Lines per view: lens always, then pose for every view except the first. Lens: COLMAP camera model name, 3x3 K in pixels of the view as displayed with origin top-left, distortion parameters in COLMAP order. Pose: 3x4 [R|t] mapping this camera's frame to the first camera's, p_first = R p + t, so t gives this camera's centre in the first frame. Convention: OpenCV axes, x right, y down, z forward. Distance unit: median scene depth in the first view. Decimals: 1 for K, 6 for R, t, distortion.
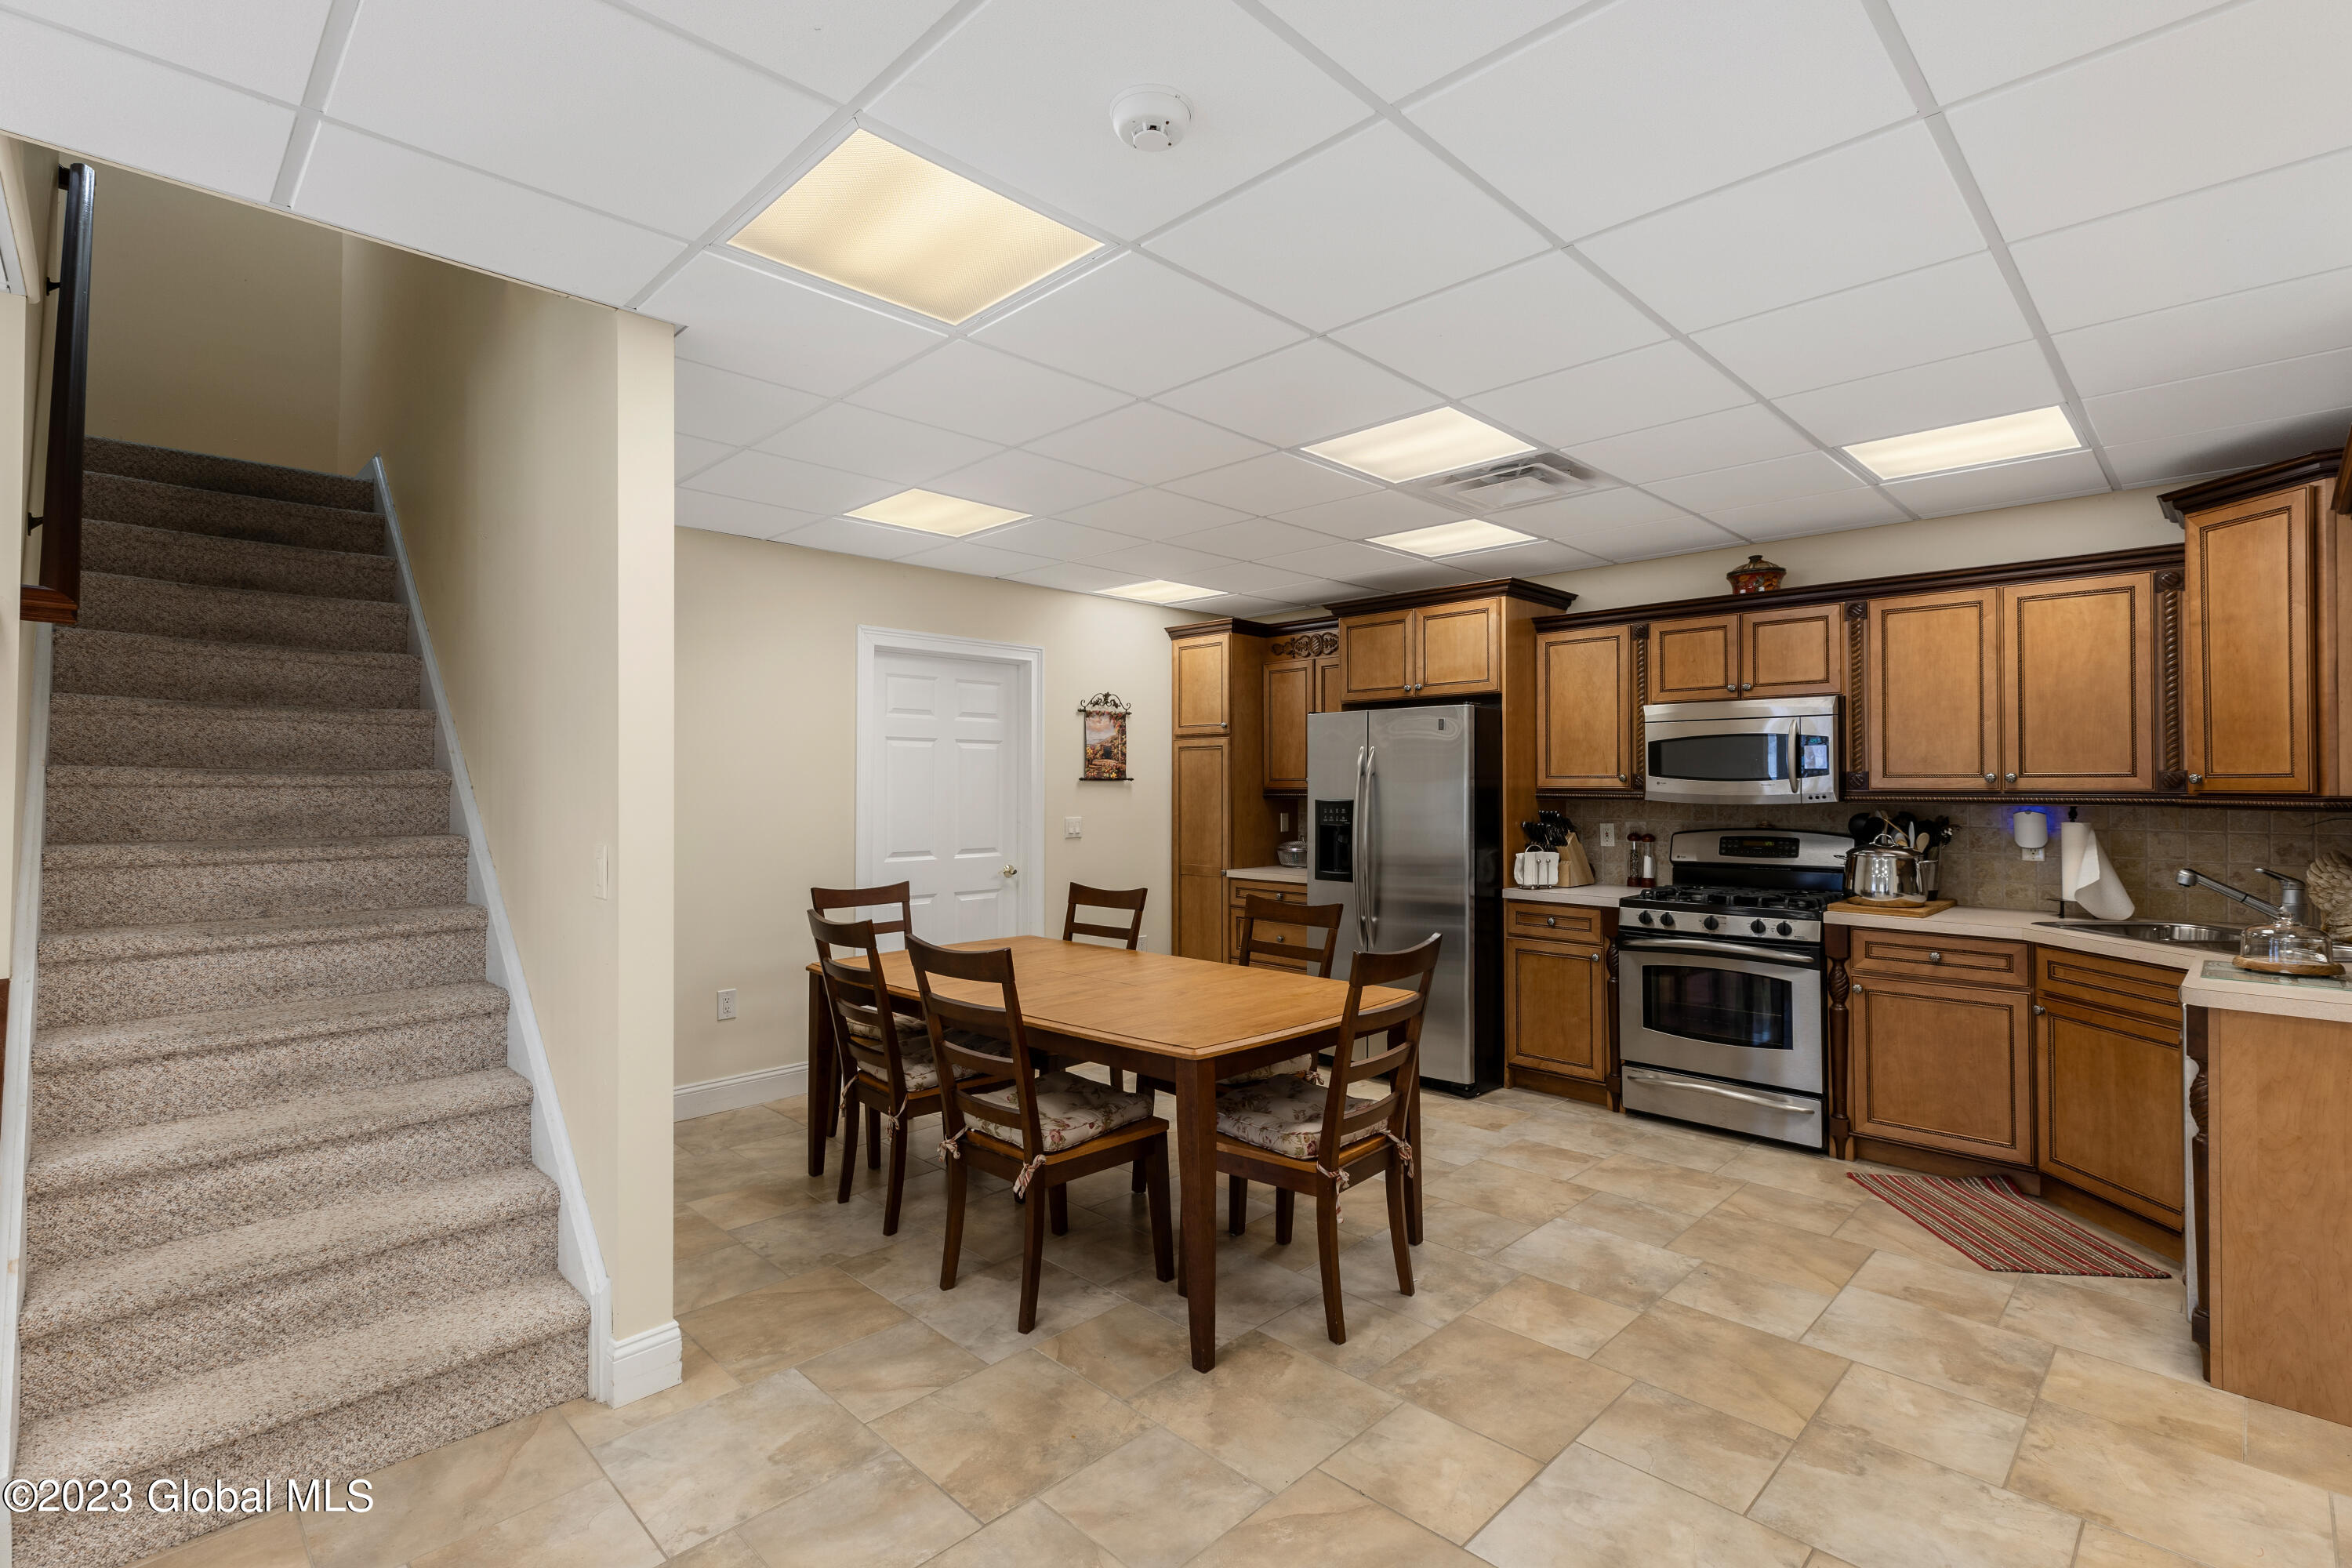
lens RADIAL K [[1056.2, 0, 1181.0], [0, 1056.2, 766.4], [0, 0, 1]] dist [-0.001167, -0.000485]
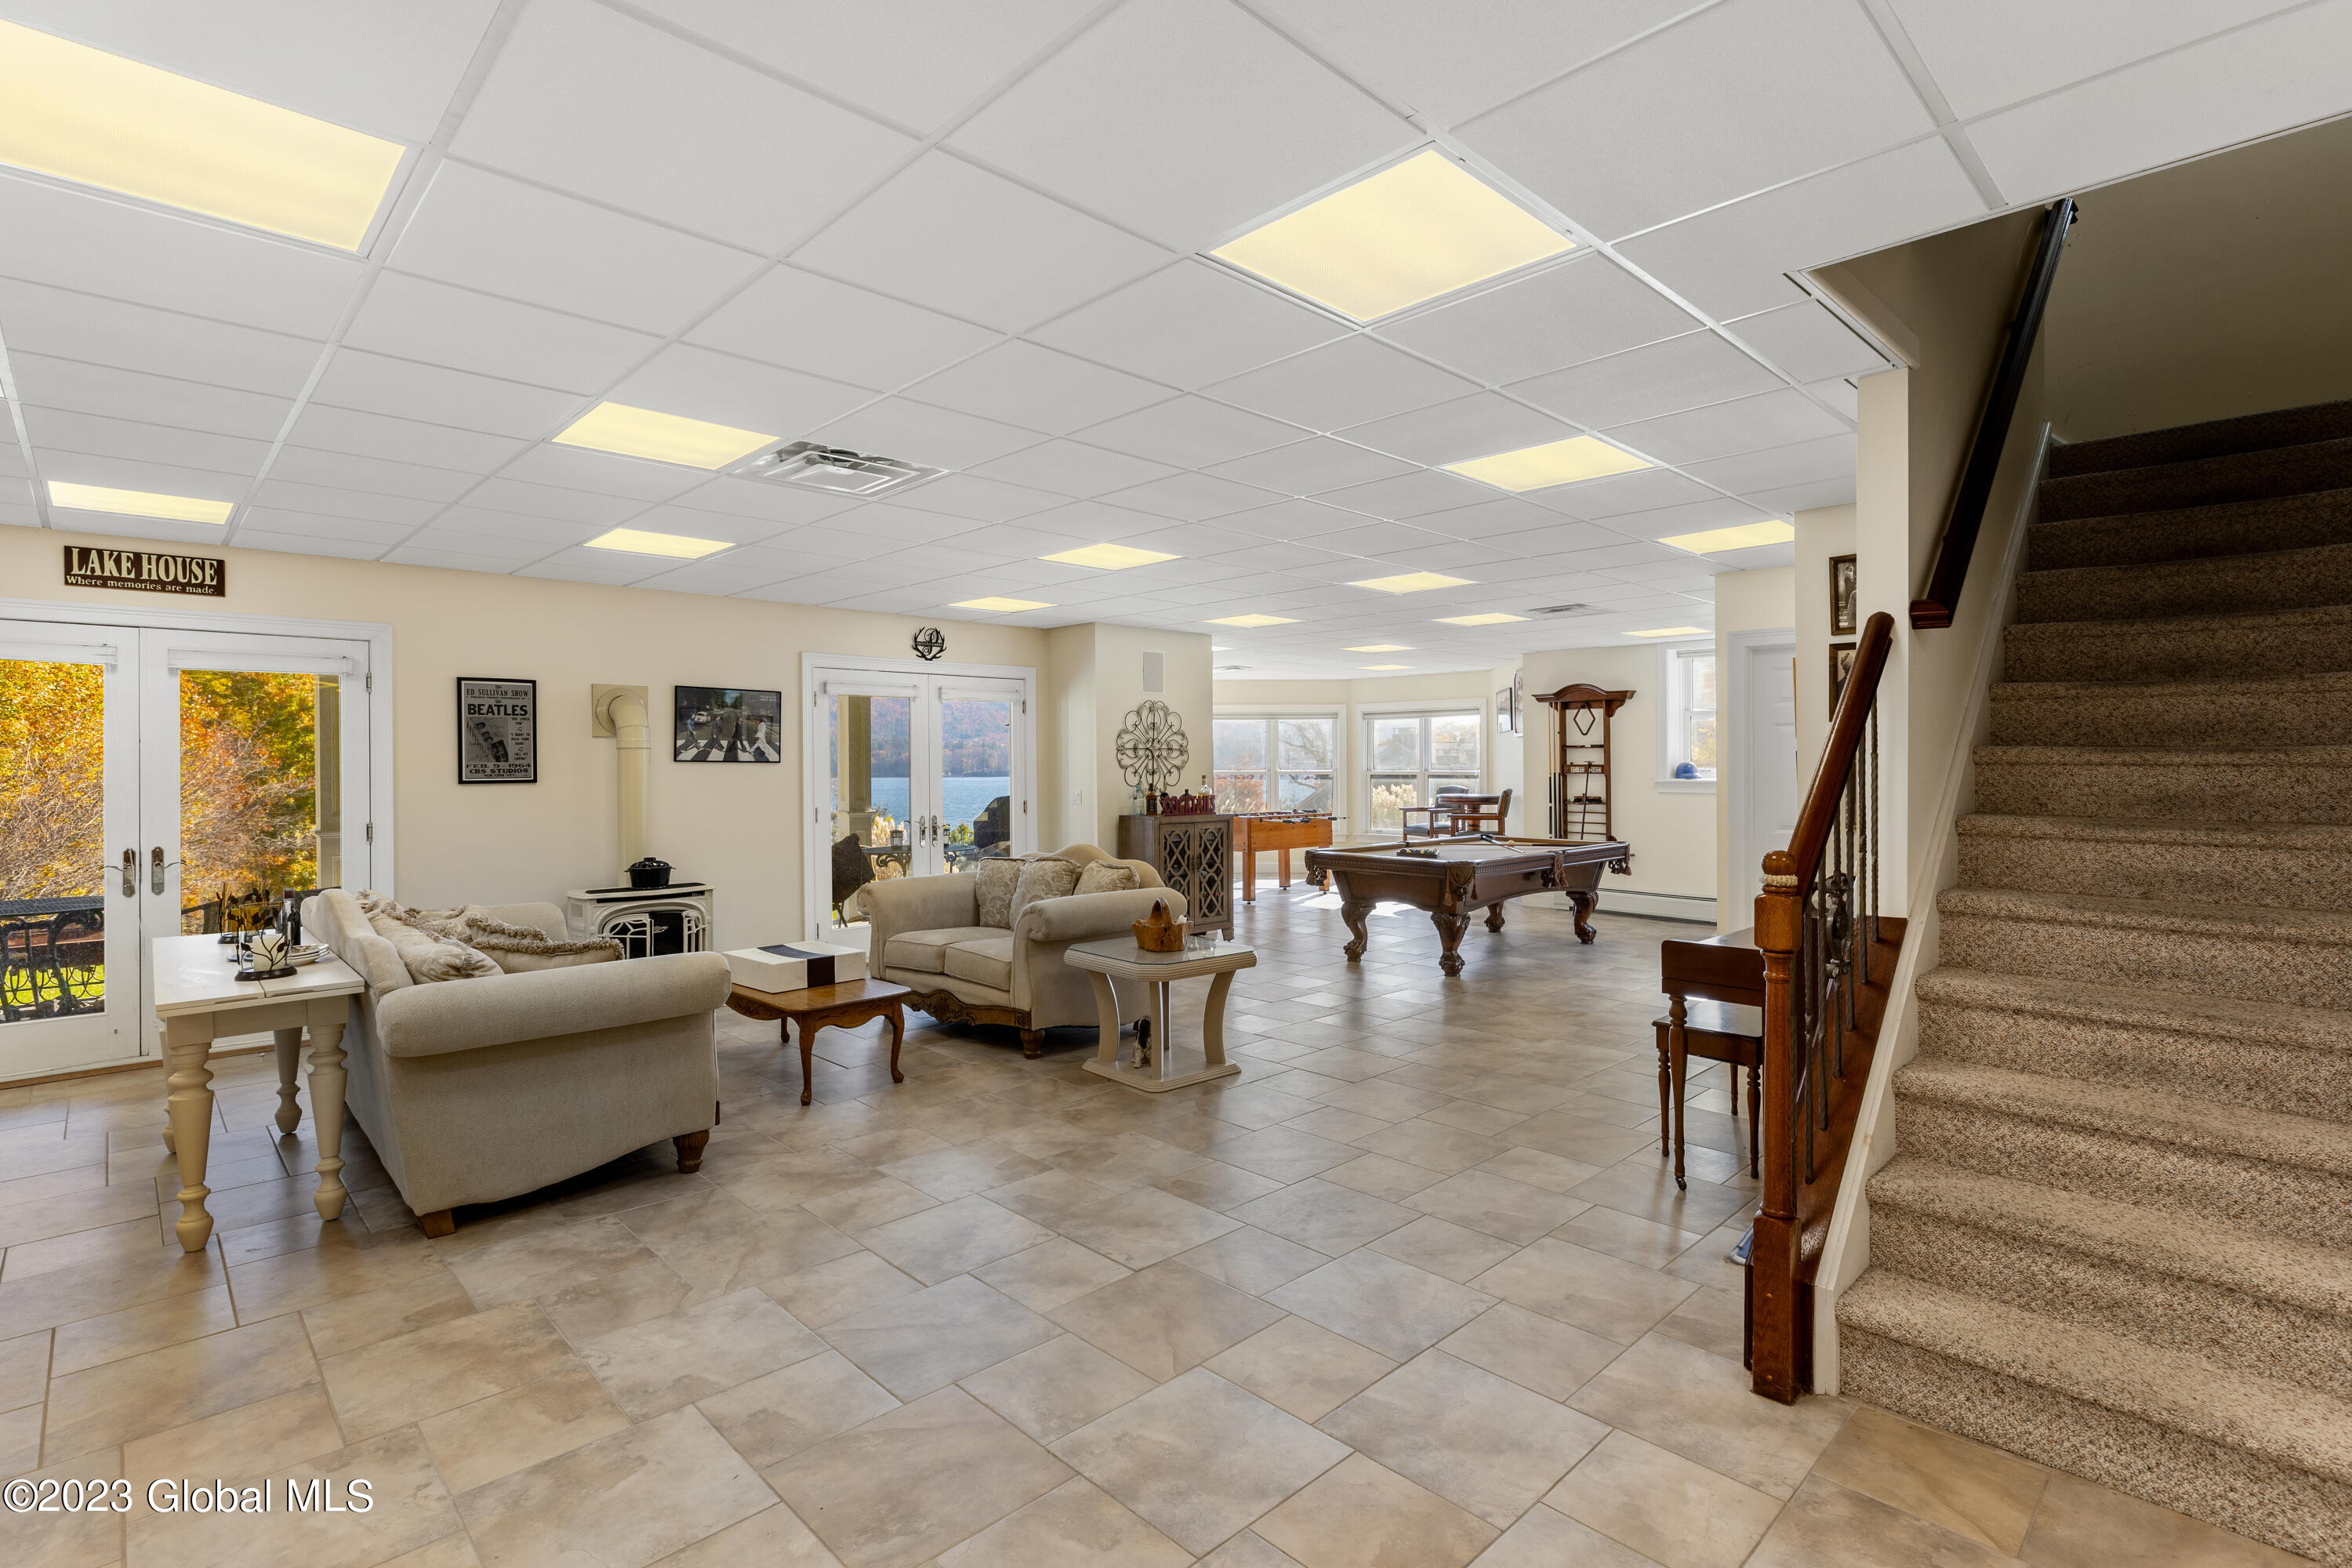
lens RADIAL K [[1088.2, 0, 1192.4], [0, 1088.2, 769.6], [0, 0, 1]] dist [-0.005245, -0.001041]
pose [[0.000055, 0.007702, -0.999970, 0.140411], [0.016310, 0.999837, 0.007702, 0.001563], [0.999867, -0.016310, -0.000071, 0.129467]]
